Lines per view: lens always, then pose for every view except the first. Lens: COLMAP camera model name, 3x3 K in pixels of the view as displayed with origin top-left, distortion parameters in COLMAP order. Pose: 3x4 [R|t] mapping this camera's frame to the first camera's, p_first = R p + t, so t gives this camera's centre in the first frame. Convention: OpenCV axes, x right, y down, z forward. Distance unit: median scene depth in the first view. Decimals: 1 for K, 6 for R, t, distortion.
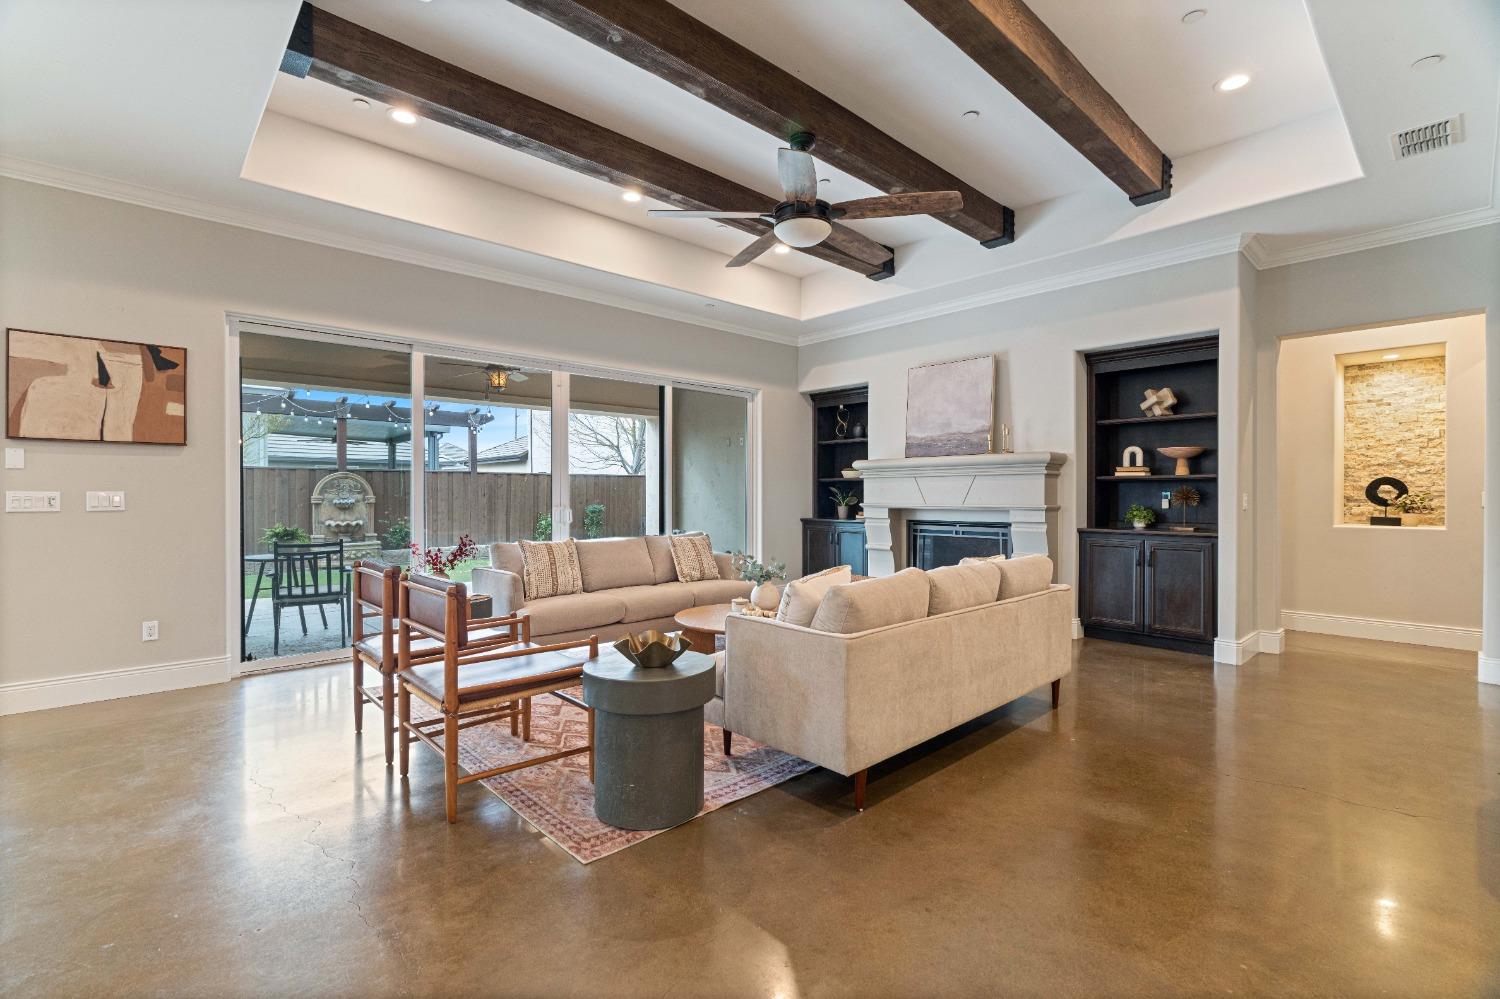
lens RADIAL K [[681.1, 0, 734.7], [0, 681.1, 502.4], [0, 0, 1]] dist [-0.007459, 0.002331]
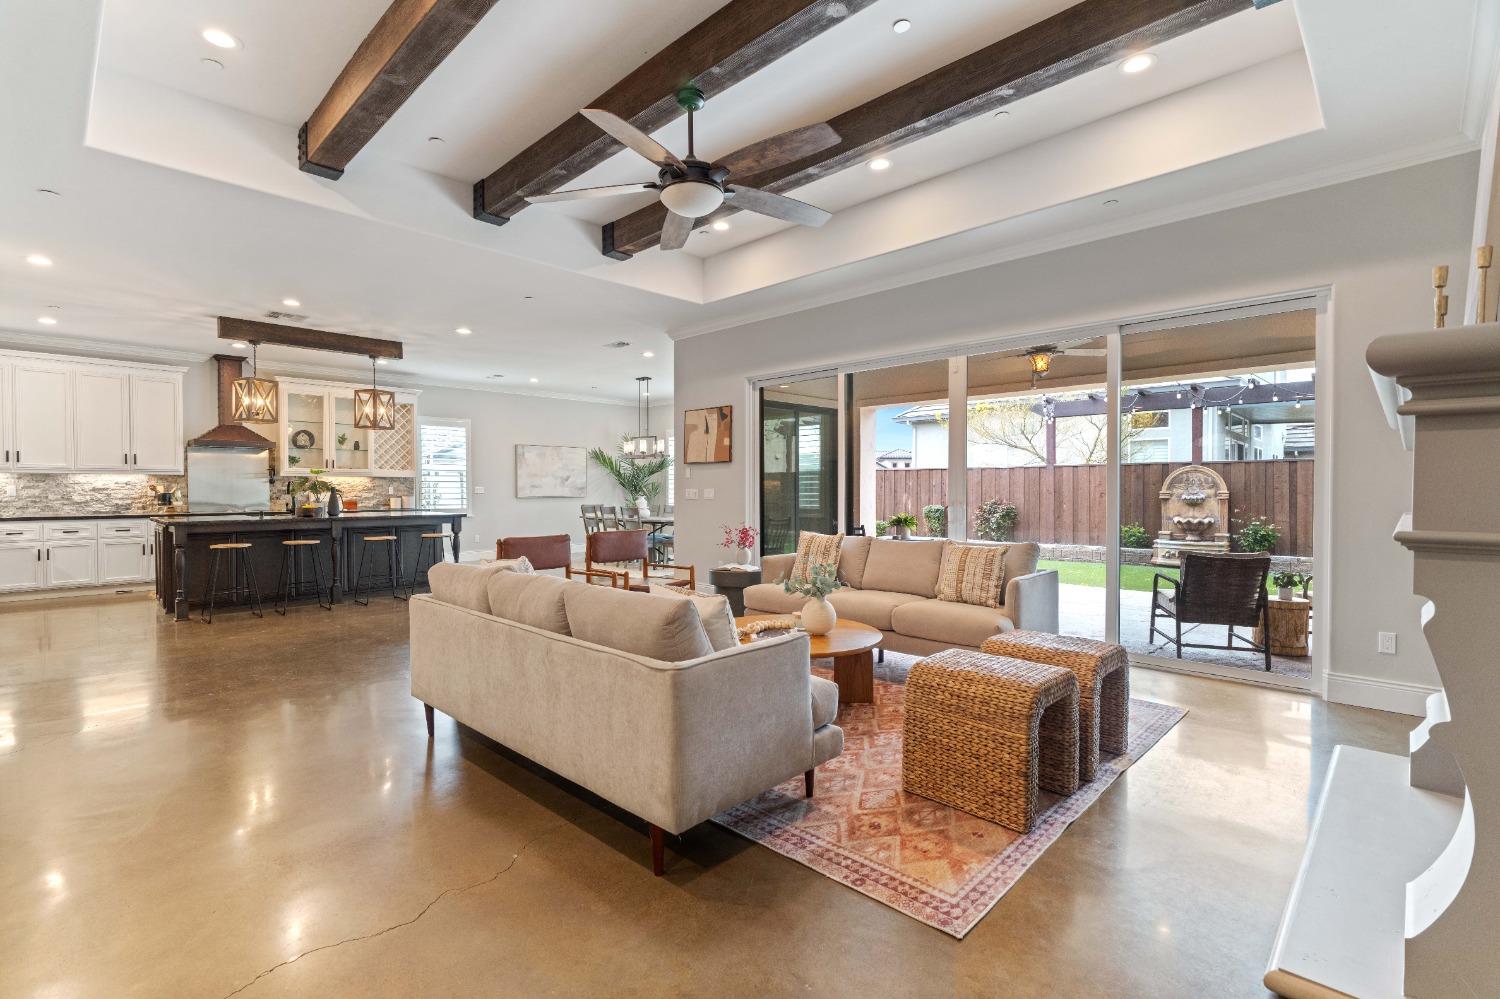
lens RADIAL K [[681.1, 0, 734.9], [0, 681.1, 501.5], [0, 0, 1]] dist [-0.007459, 0.002331]
pose [[0.054306, 0.017588, -0.998369, 0.645046], [-0.010127, 0.999803, 0.017062, -0.008905], [0.998473, 0.009184, 0.054473, 0.644821]]
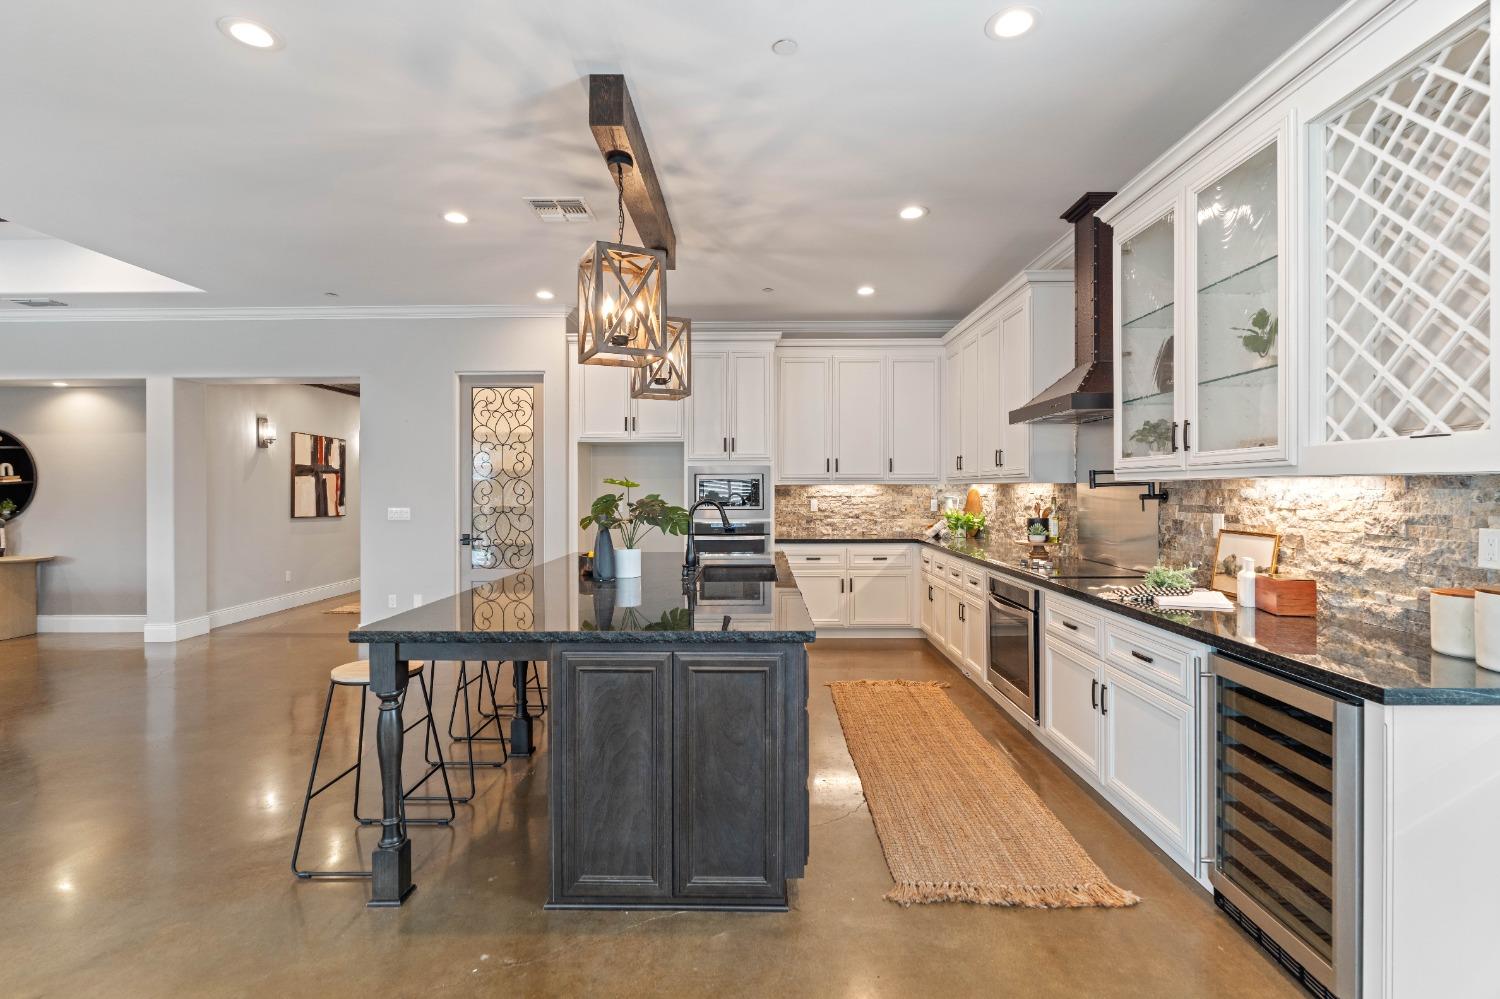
lens RADIAL K [[681.1, 0, 752.1], [0, 681.1, 488.1], [0, 0, 1]] dist [-0.007459, 0.002331]
pose [[-0.749456, 0.002364, 0.662050, -1.233869], [0.010461, 0.999911, 0.008272, -0.034799], [-0.661971, 0.013125, -0.749414, 0.286163]]
